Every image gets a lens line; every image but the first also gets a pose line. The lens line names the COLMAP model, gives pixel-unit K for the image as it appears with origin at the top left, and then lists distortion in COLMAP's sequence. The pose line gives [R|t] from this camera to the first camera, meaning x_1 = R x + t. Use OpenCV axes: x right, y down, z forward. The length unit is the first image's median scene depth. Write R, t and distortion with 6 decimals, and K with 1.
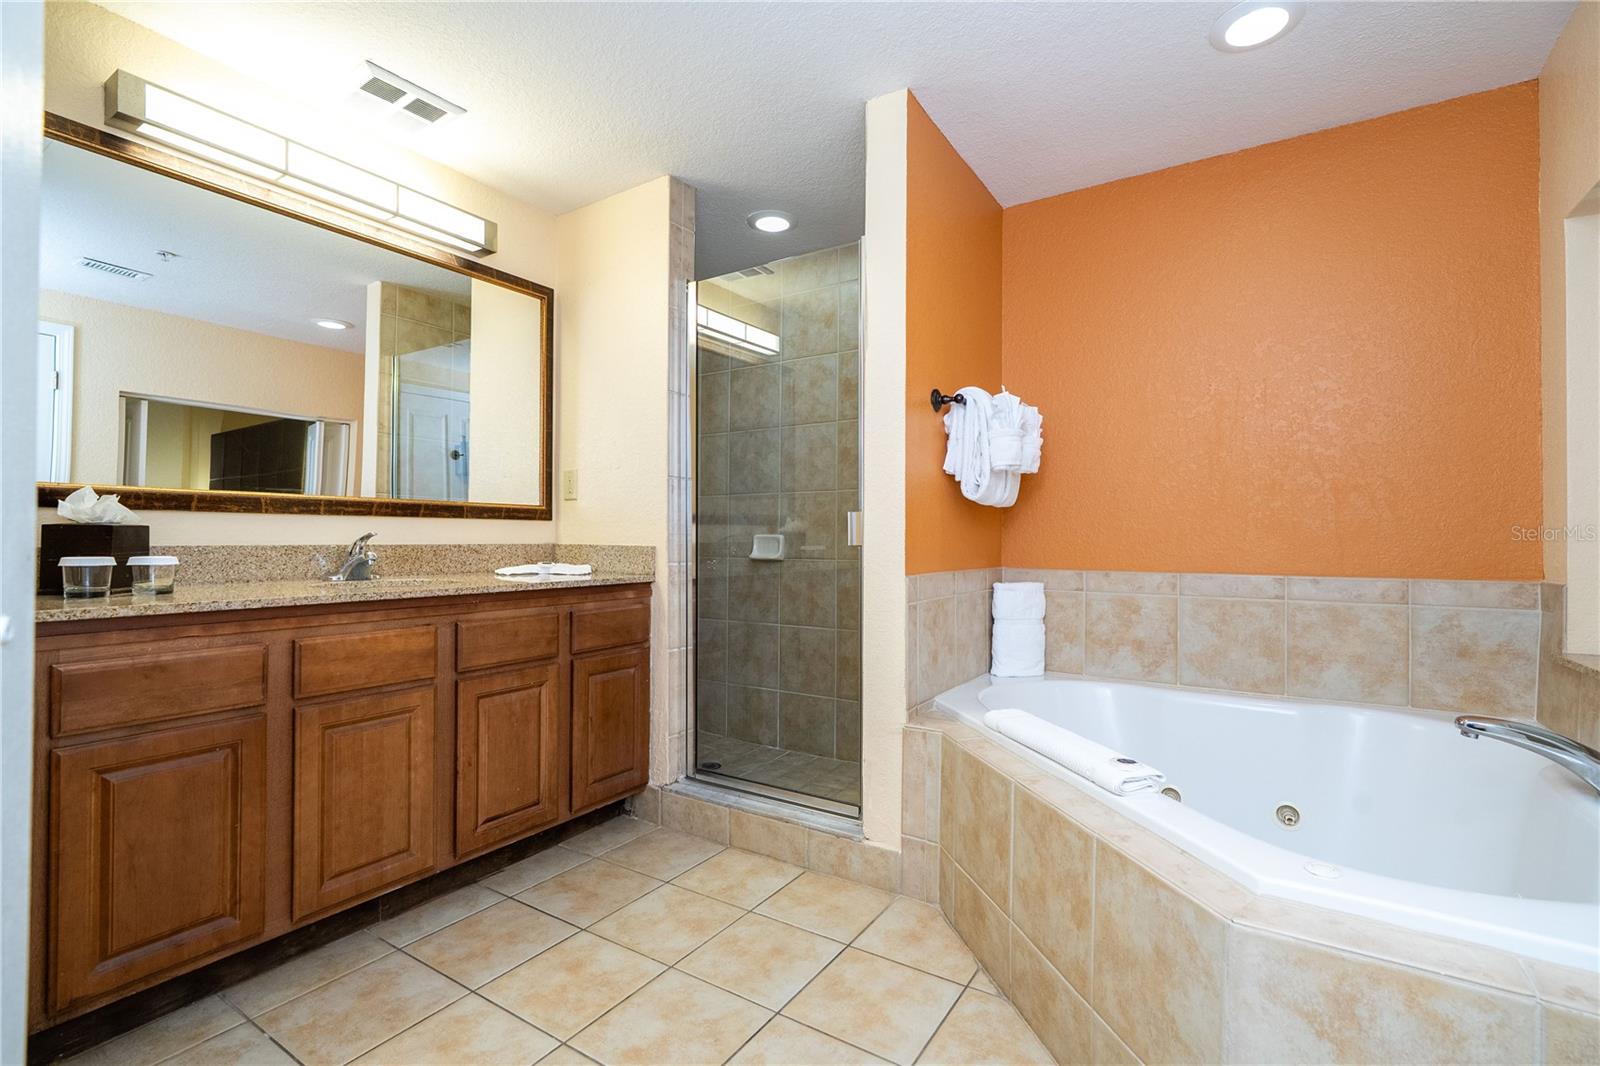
lens RADIAL K [[720.3, 0, 806.5], [0, 720.3, 533.8], [0, 0, 1]] dist [0.004141, 0.000033]
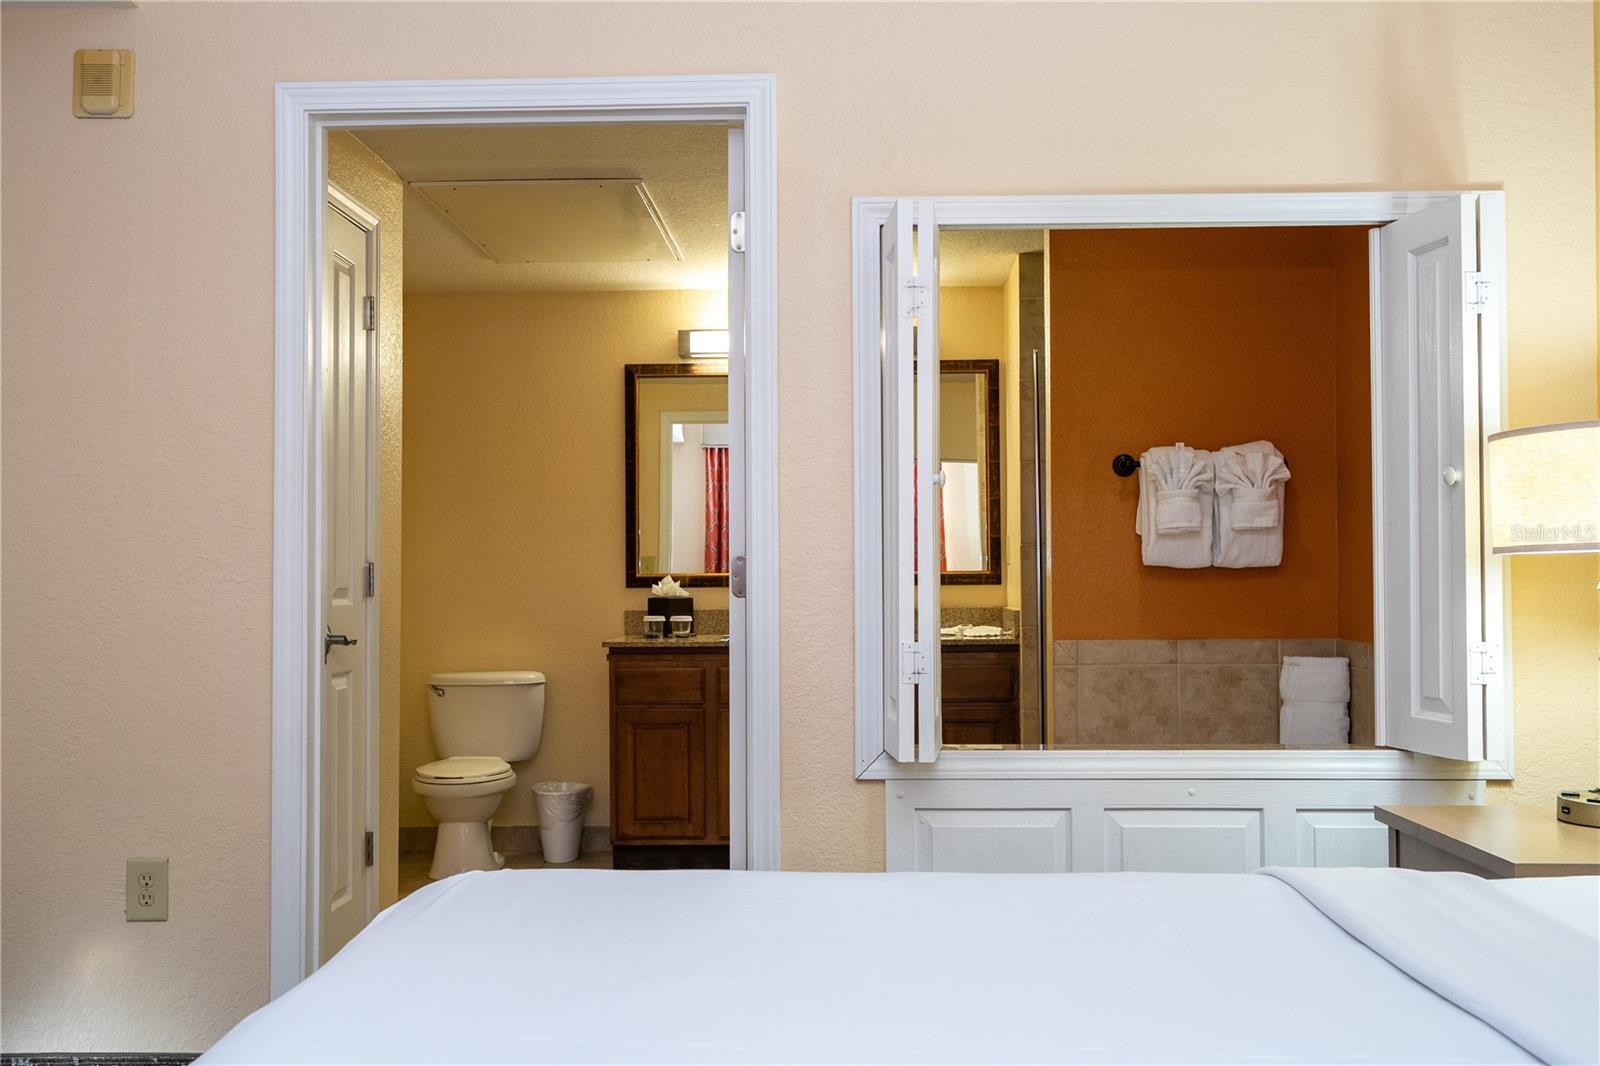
lens RADIAL K [[1556.5, 0, 803.9], [0, 1556.5, 538.8], [0, 0, 1]] dist [0.002911, 0.000000]
pose [[0.508077, -0.035265, -0.860590, 1.719767], [0.015557, 0.999374, -0.031768, -0.020873], [0.861171, 0.002752, 0.508307, -0.446130]]
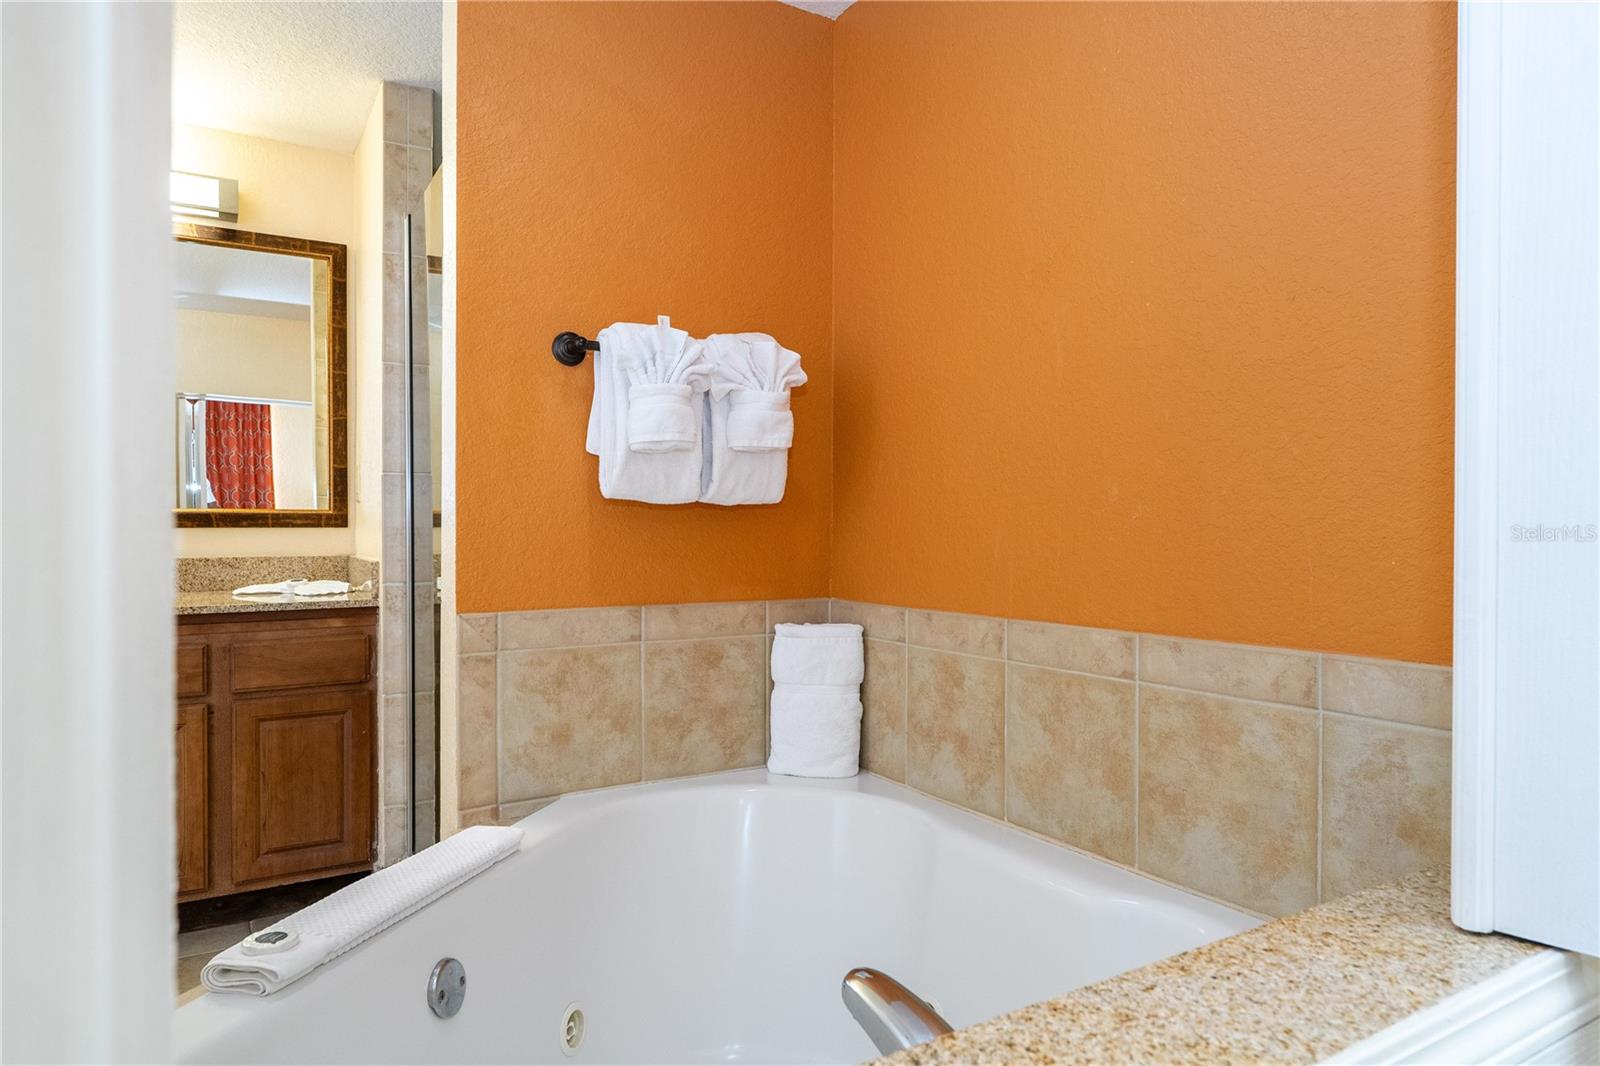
lens RADIAL K [[962.3, 0, 808.2], [0, 962.3, 535.3], [0, 0, 1]] dist [0.003532, -0.000534]
pose [[0.903734, -0.003483, -0.428080, 0.723636], [0.007867, 0.999933, 0.008473, -0.017687], [0.428022, -0.011025, 0.903701, 0.281896]]
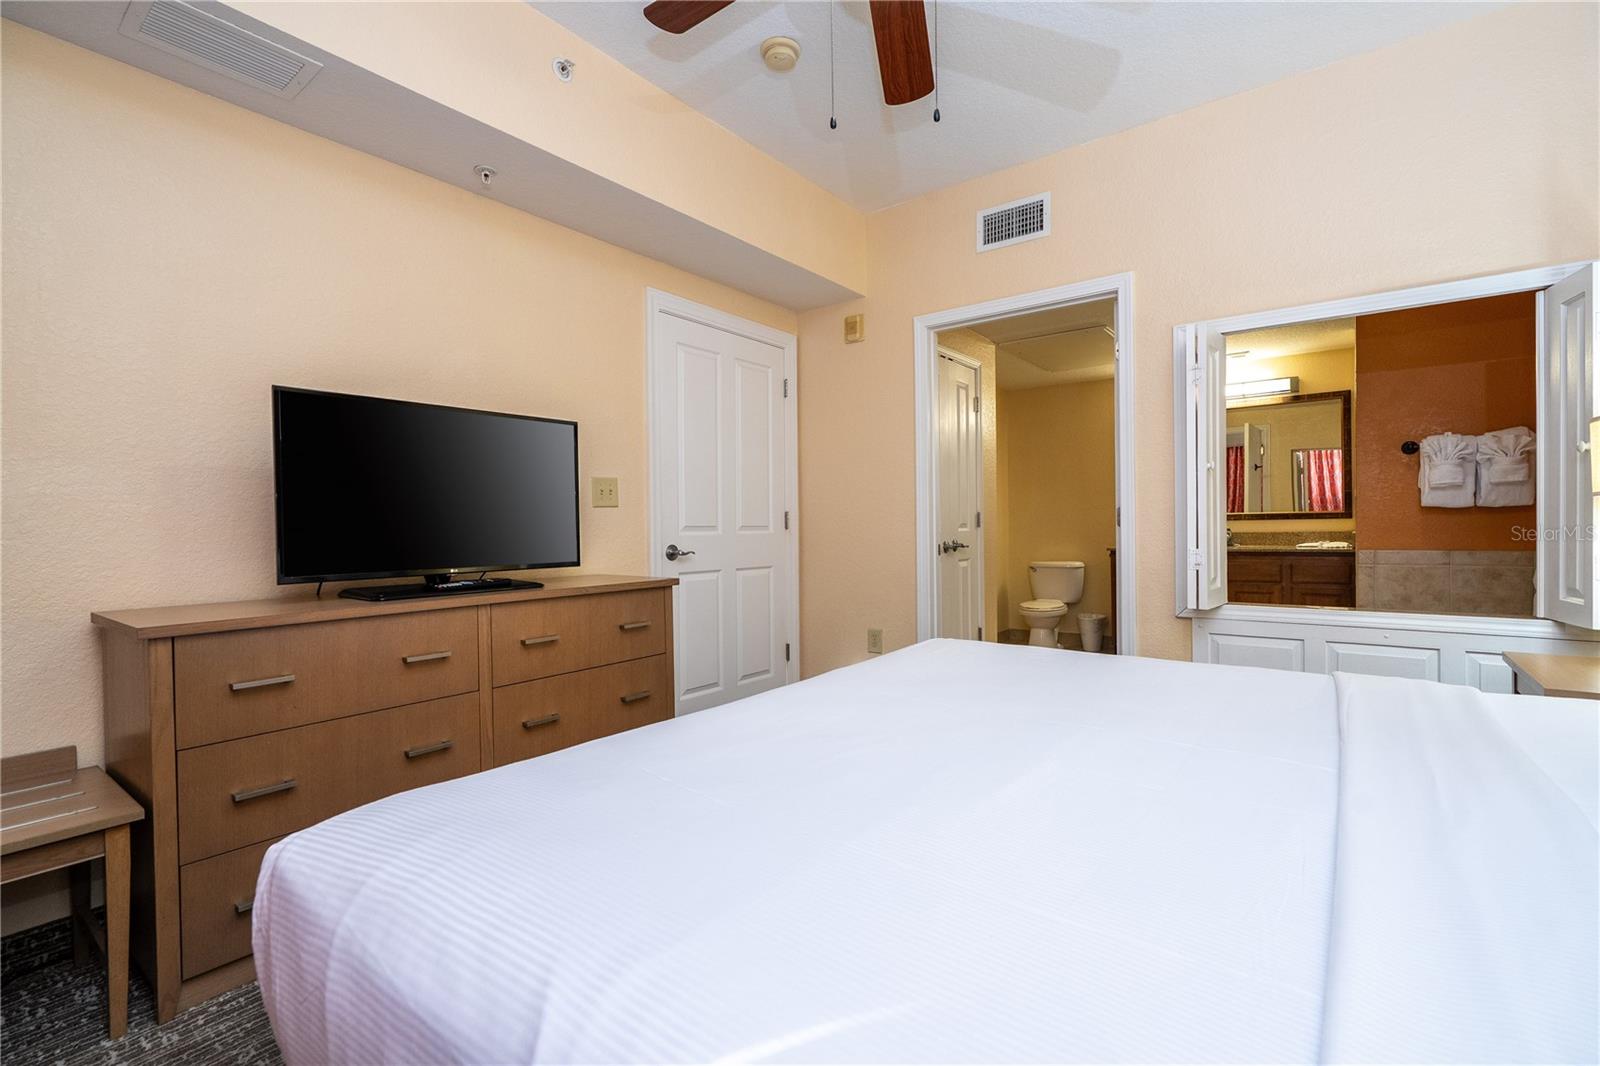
lens RADIAL K [[720.3, 0, 813.8], [0, 720.3, 530.4], [0, 0, 1]] dist [0.004141, 0.000033]
pose [[-0.073171, 0.000698, -0.997319, 1.884758], [0.020596, 0.999788, -0.000811, -0.017334], [0.997107, -0.020600, -0.073170, -0.257108]]
